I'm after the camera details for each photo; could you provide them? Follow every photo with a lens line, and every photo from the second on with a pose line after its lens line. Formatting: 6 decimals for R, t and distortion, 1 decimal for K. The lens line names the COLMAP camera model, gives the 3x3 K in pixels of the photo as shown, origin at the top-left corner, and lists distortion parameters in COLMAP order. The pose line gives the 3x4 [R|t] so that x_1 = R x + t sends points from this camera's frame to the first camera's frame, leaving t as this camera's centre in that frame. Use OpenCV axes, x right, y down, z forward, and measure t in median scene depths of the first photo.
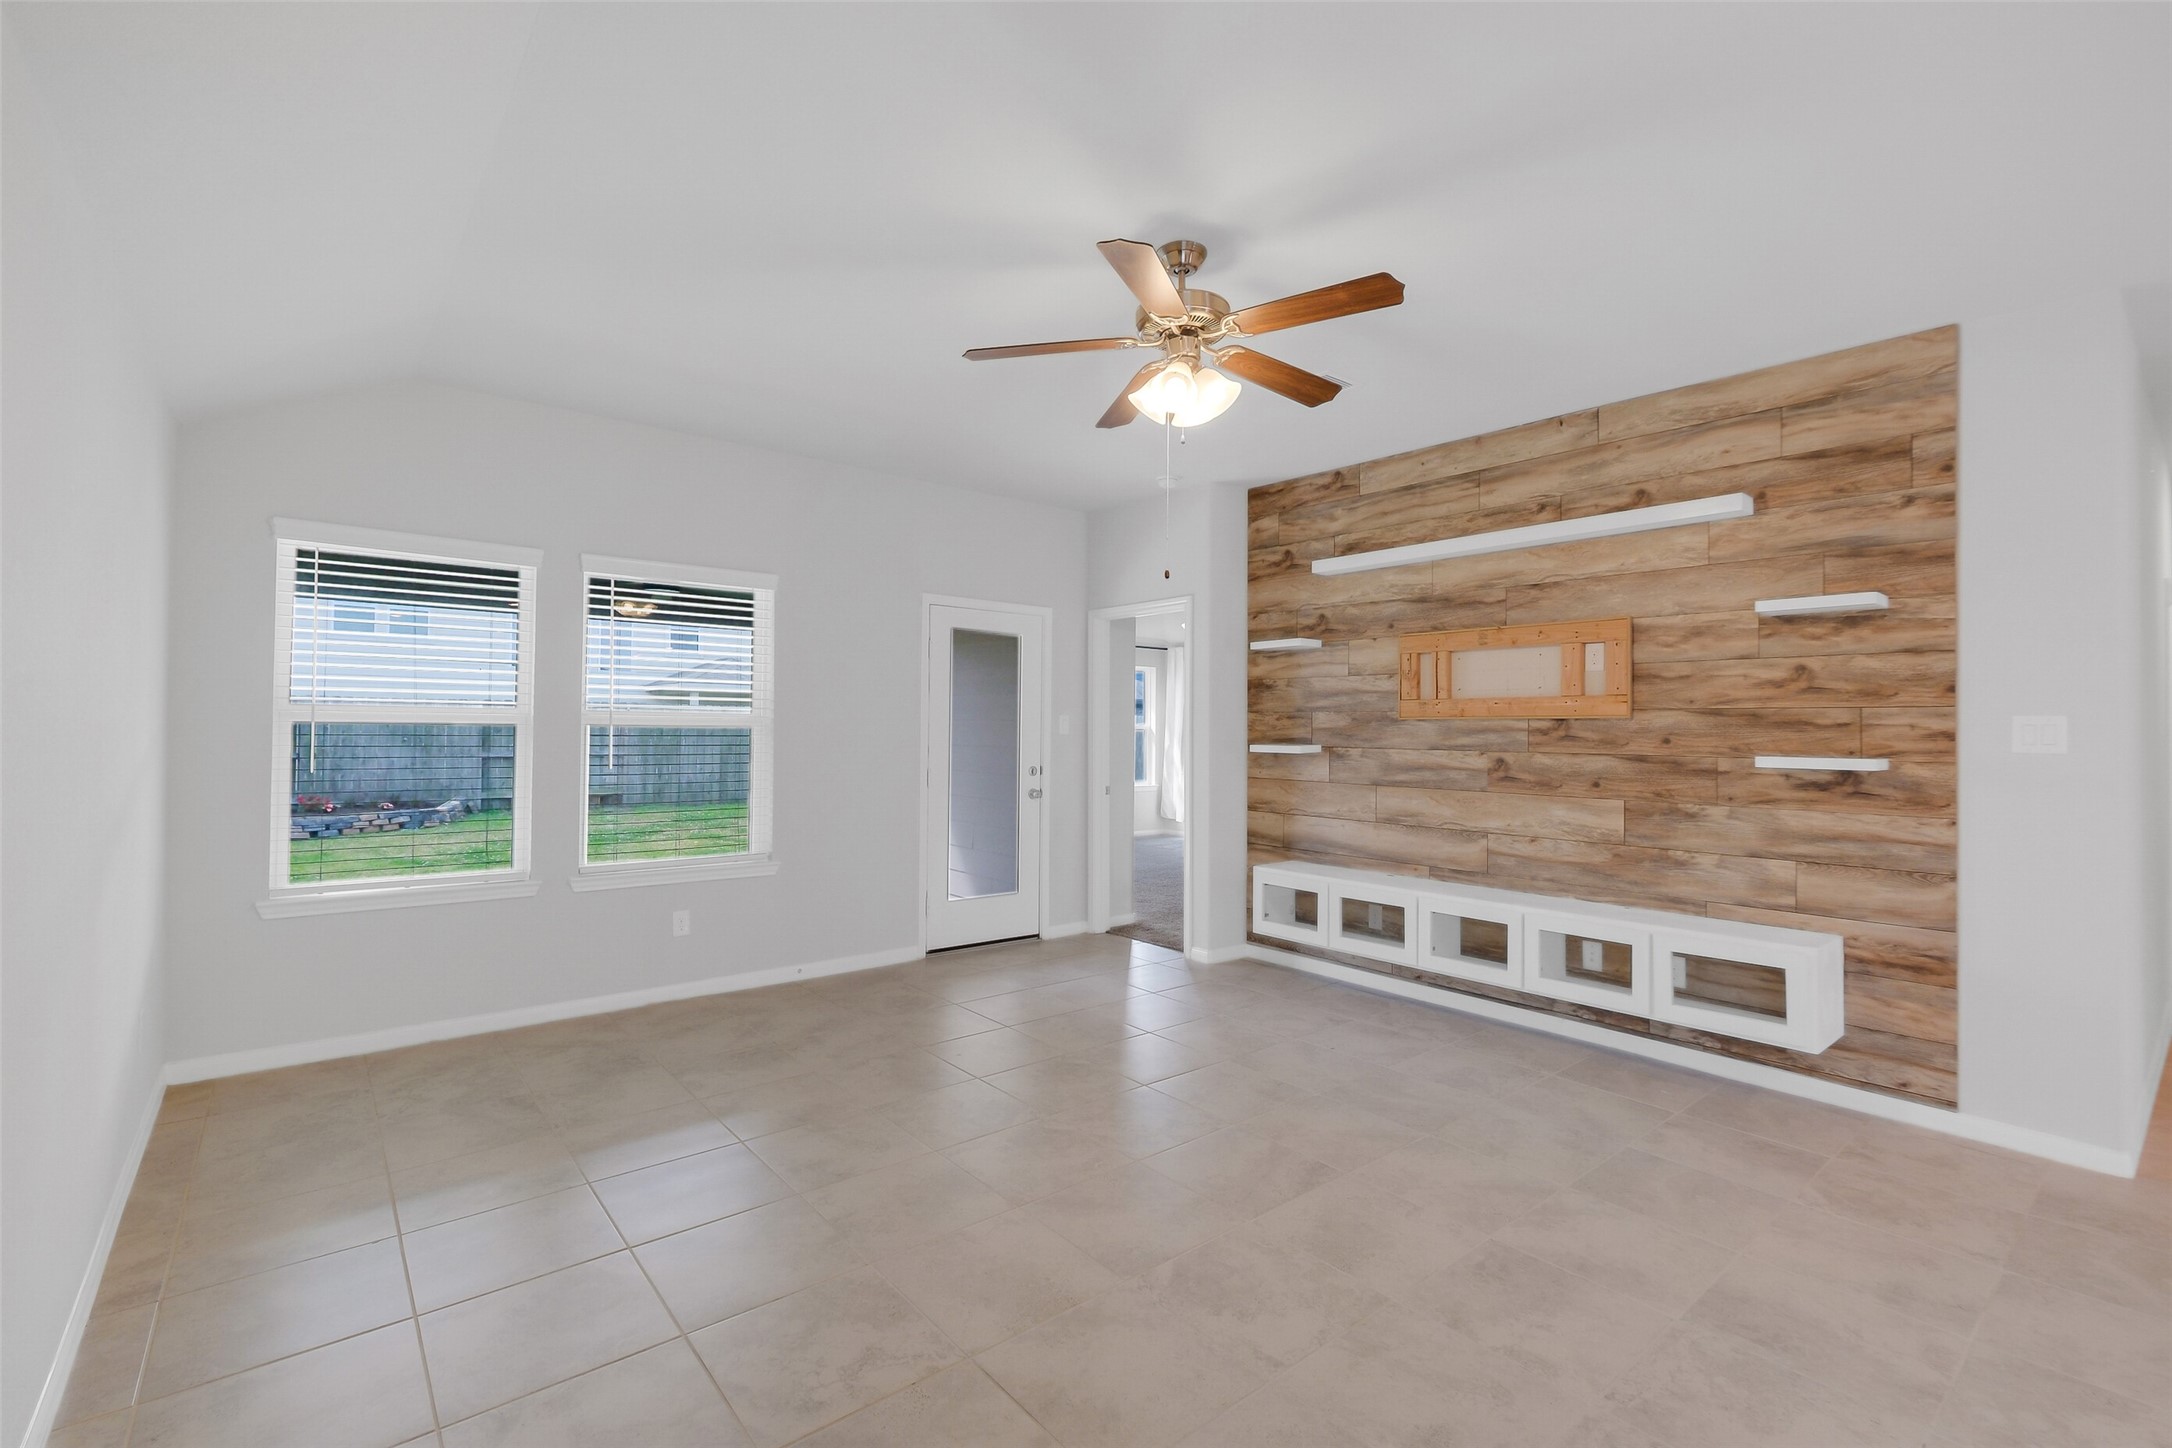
lens RADIAL K [[952.2, 0, 1093.0], [0, 952.2, 718.1], [0, 0, 1]] dist [-0.001881, -0.000207]
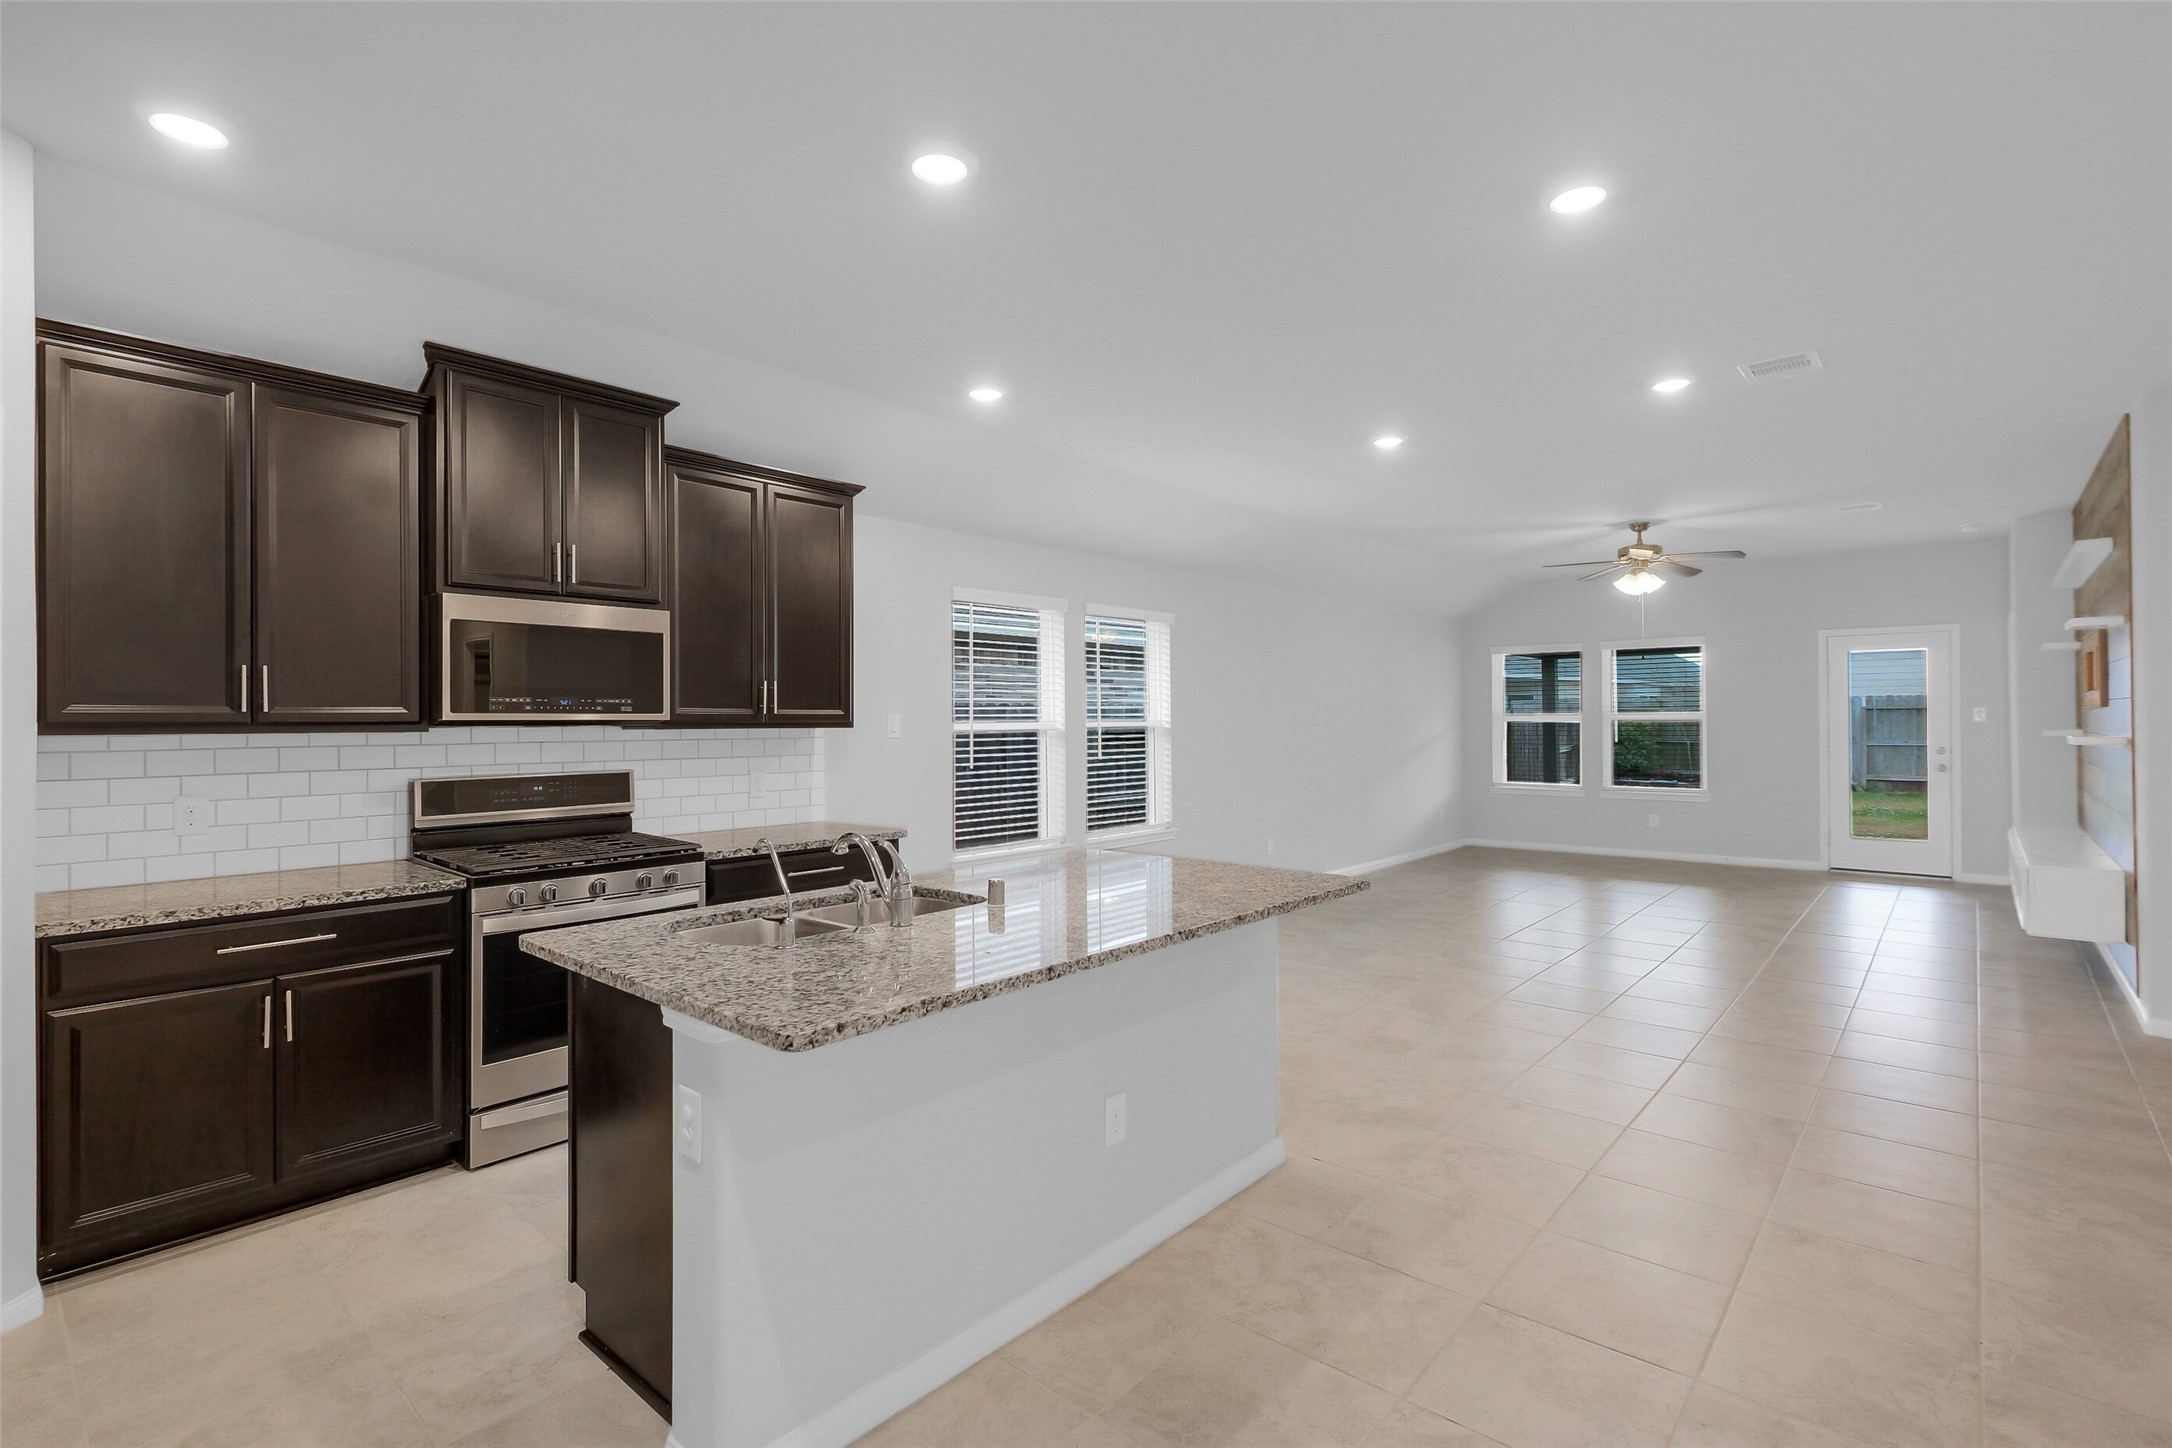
lens RADIAL K [[1011.5, 0, 1092.0], [0, 1011.5, 715.8], [0, 0, 1]] dist [0.002796, 0.000389]
pose [[0.157457, -0.017679, -0.987368, 1.508657], [0.023927, 0.999615, -0.014083, -0.000894], [0.987236, -0.021407, 0.157820, -0.494356]]
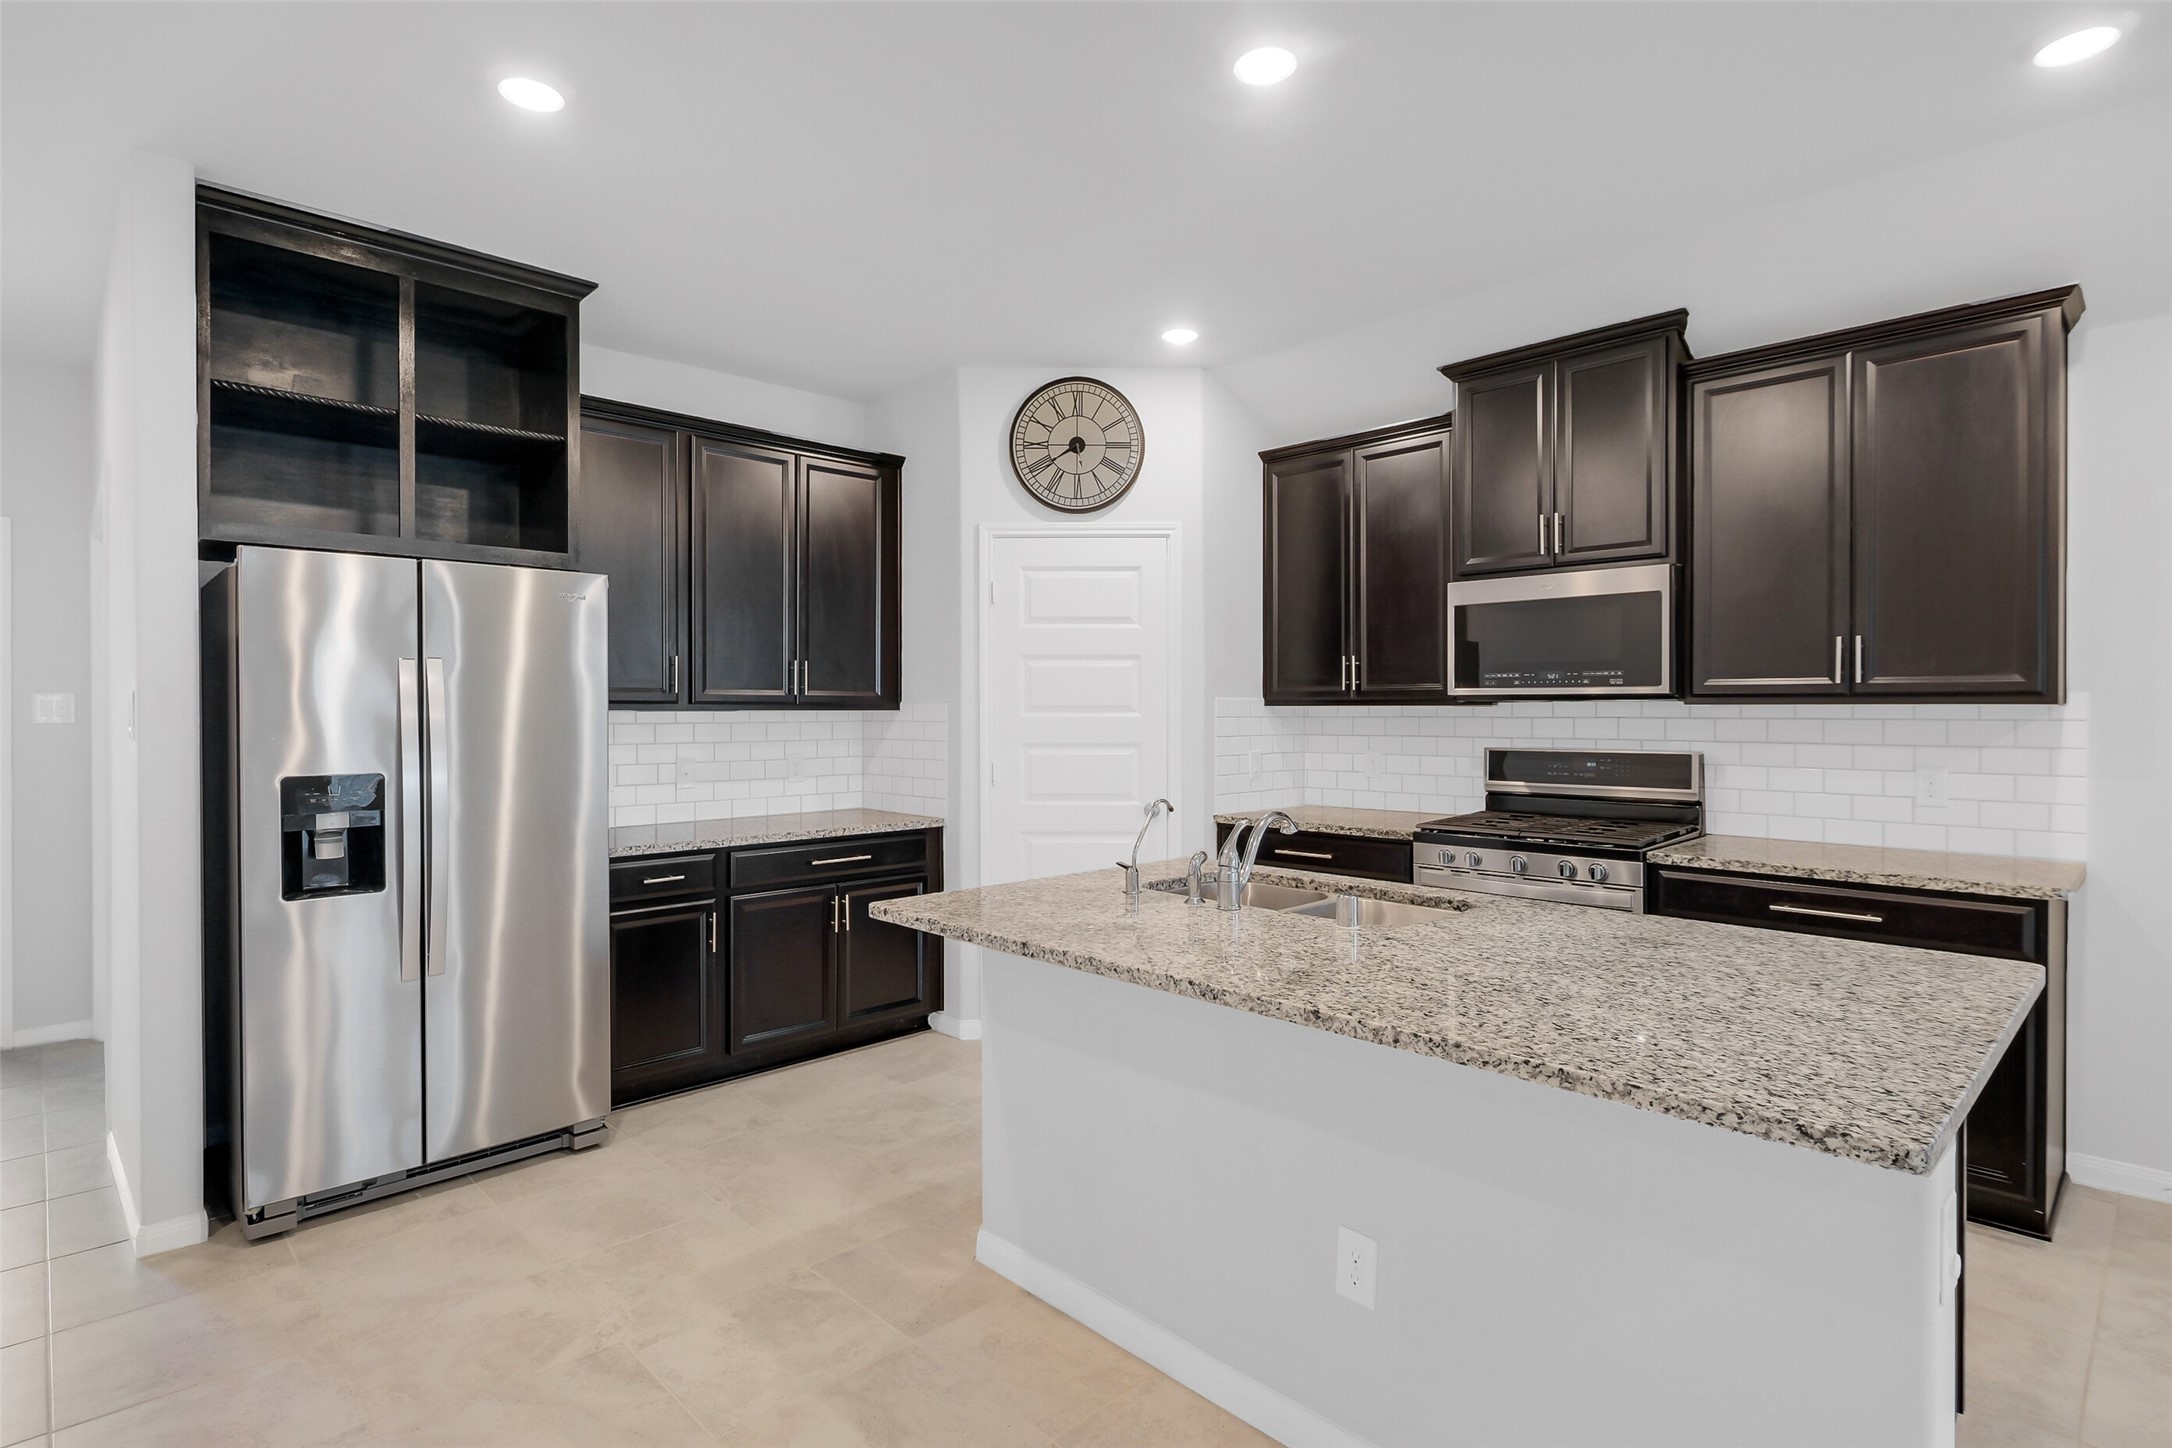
lens RADIAL K [[1081.5, 0, 1086.8], [0, 1081.5, 715.6], [0, 0, 1]] dist [-0.003073, 0.000070]
pose [[-0.996890, -0.007196, -0.078472, 1.080880], [-0.006538, 0.999941, -0.008632, 0.007152], [0.078530, -0.008092, -0.996879, 0.021886]]
